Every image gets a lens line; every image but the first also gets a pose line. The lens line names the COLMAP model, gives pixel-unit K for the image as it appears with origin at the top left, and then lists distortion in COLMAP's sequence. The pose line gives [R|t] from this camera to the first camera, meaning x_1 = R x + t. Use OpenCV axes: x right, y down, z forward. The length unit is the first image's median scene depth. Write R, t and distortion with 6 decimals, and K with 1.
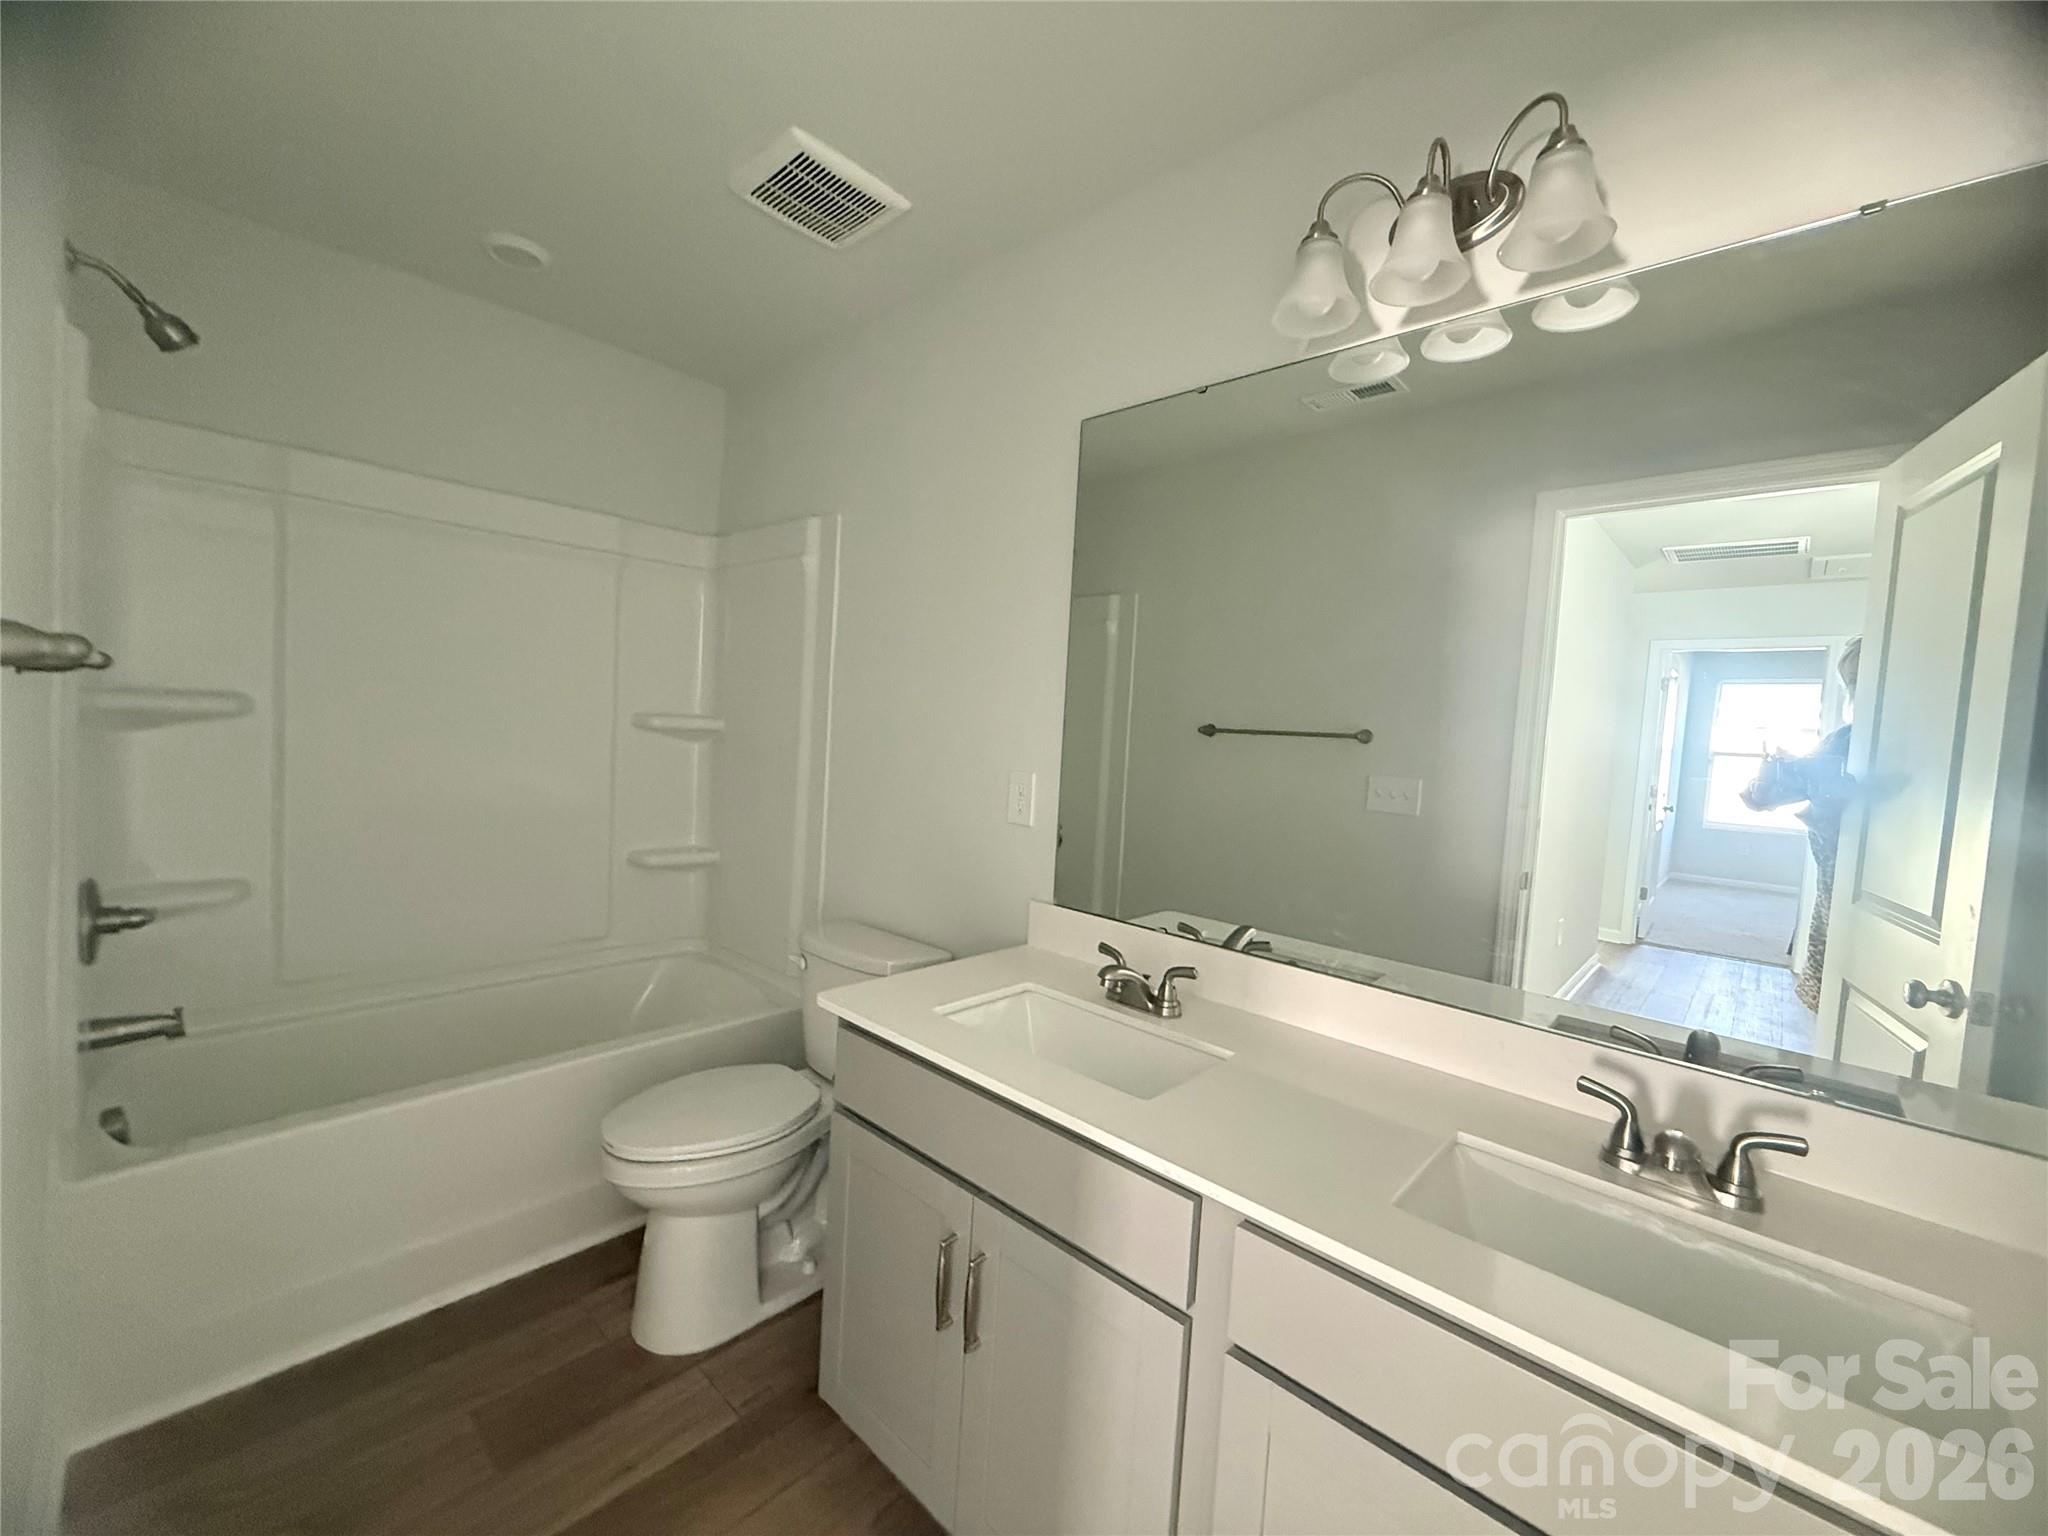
lens RADIAL K [[819.1, 0, 1010.3], [0, 819.1, 761.4], [0, 0, 1]] dist [0.003405, -0.000653]
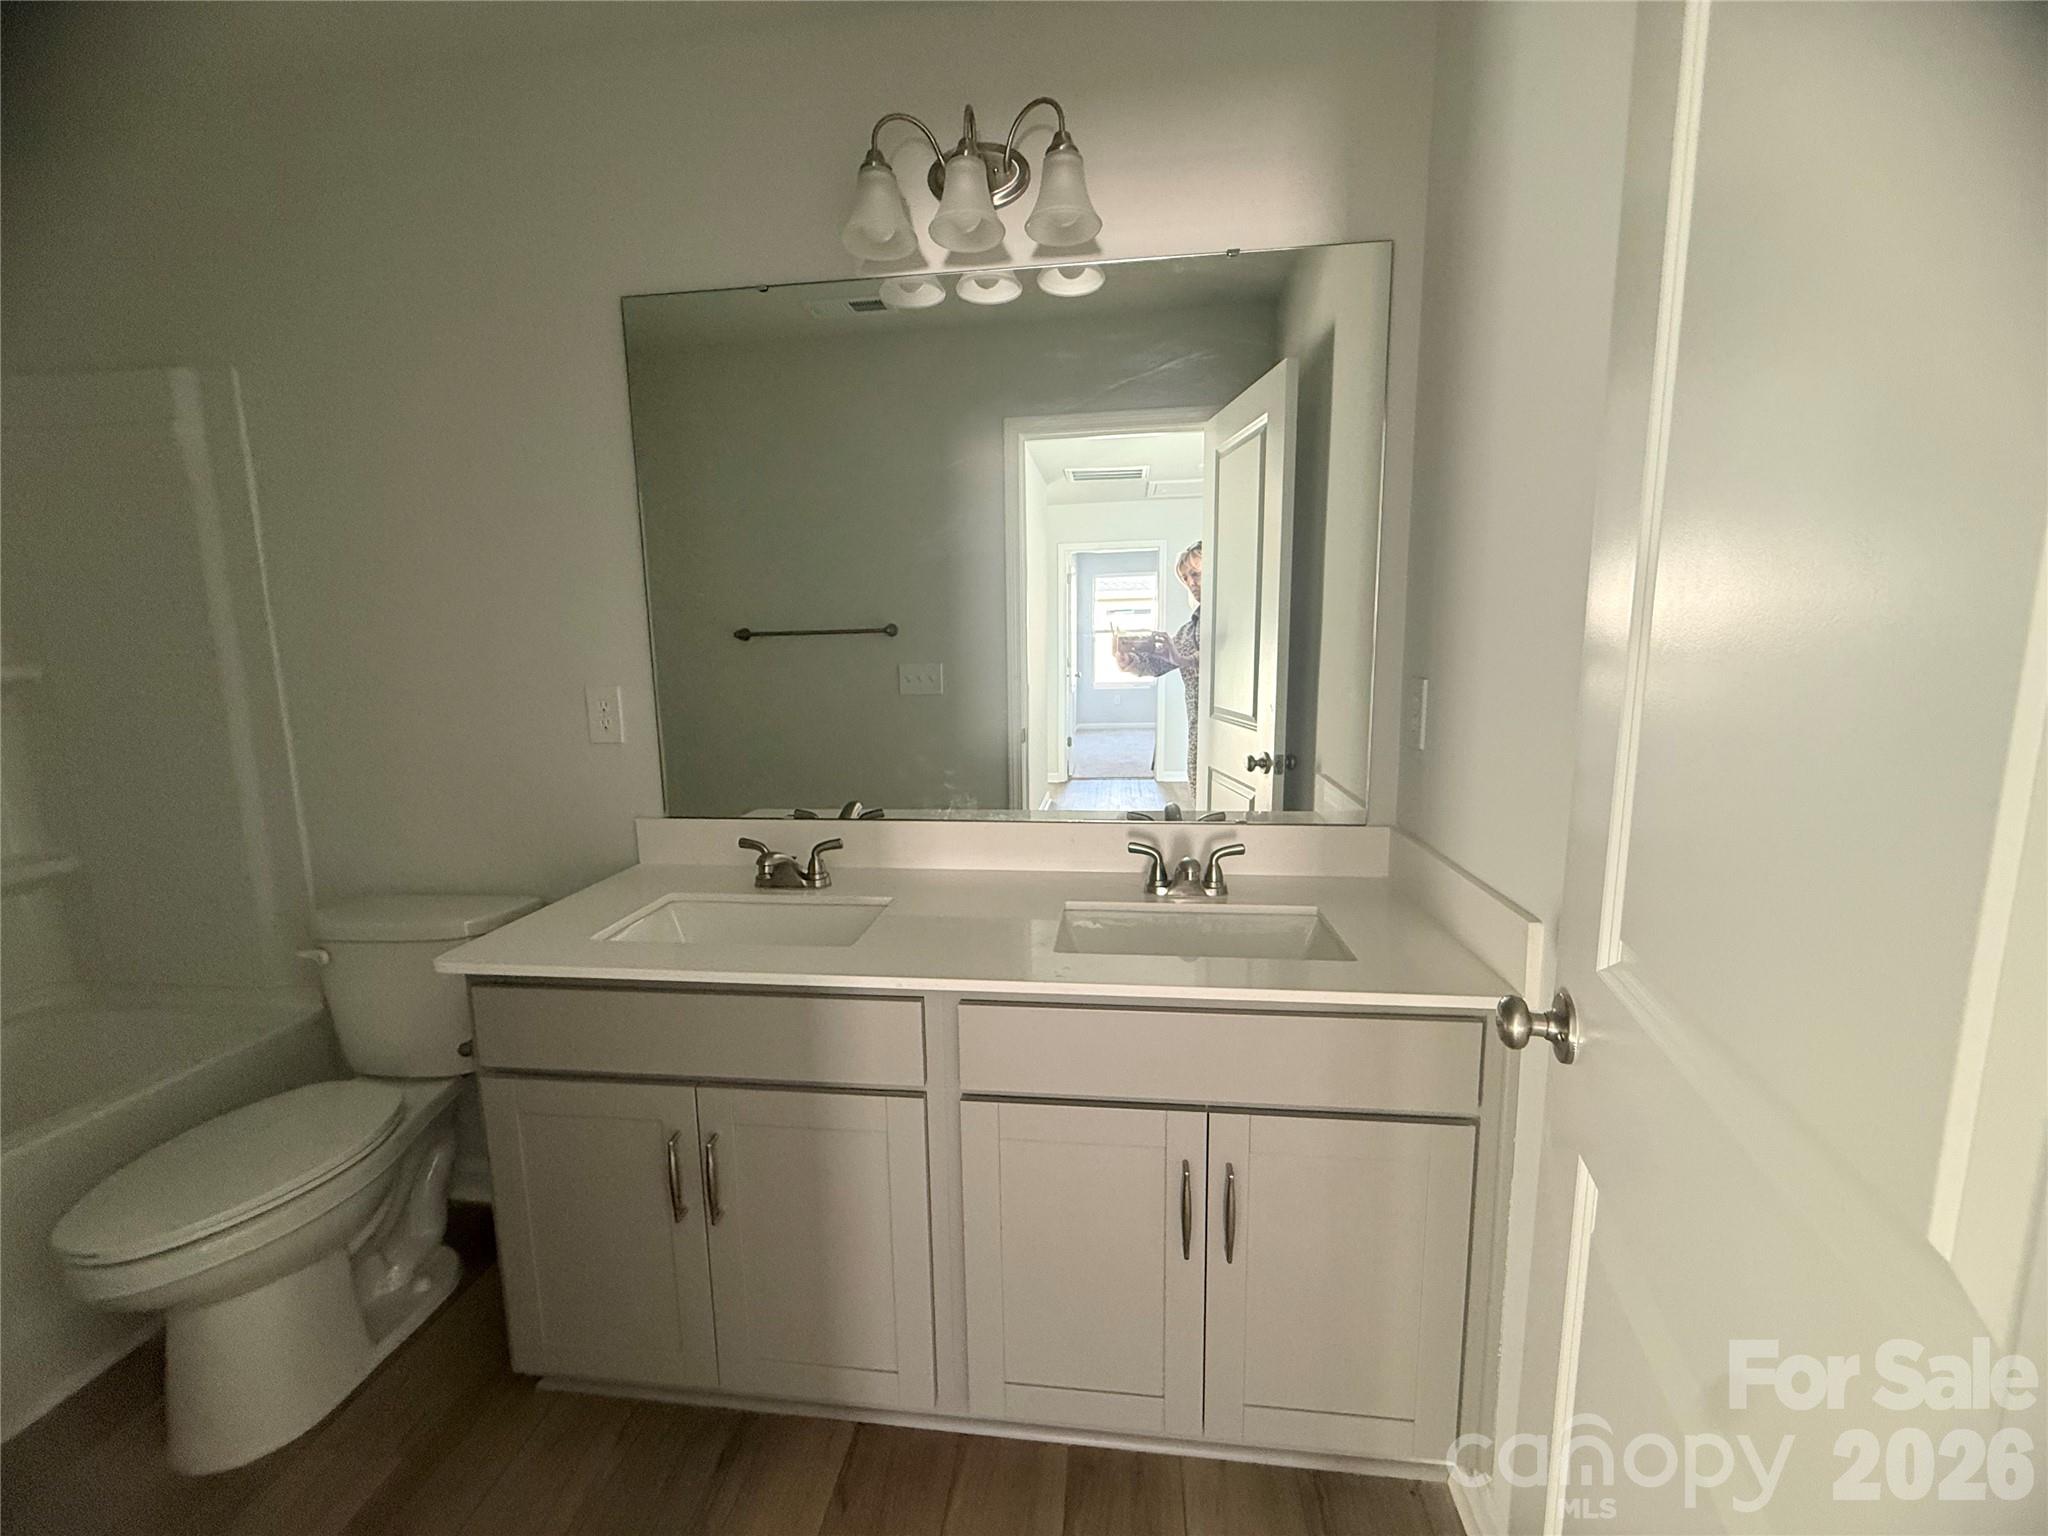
lens RADIAL K [[819.1, 0, 1019.7], [0, 819.1, 756.5], [0, 0, 1]] dist [0.003405, -0.000653]
pose [[0.806001, -0.151076, 0.572310, -0.197354], [0.089884, 0.986906, 0.133933, 0.012222], [-0.585050, -0.056509, 0.809026, -0.043918]]
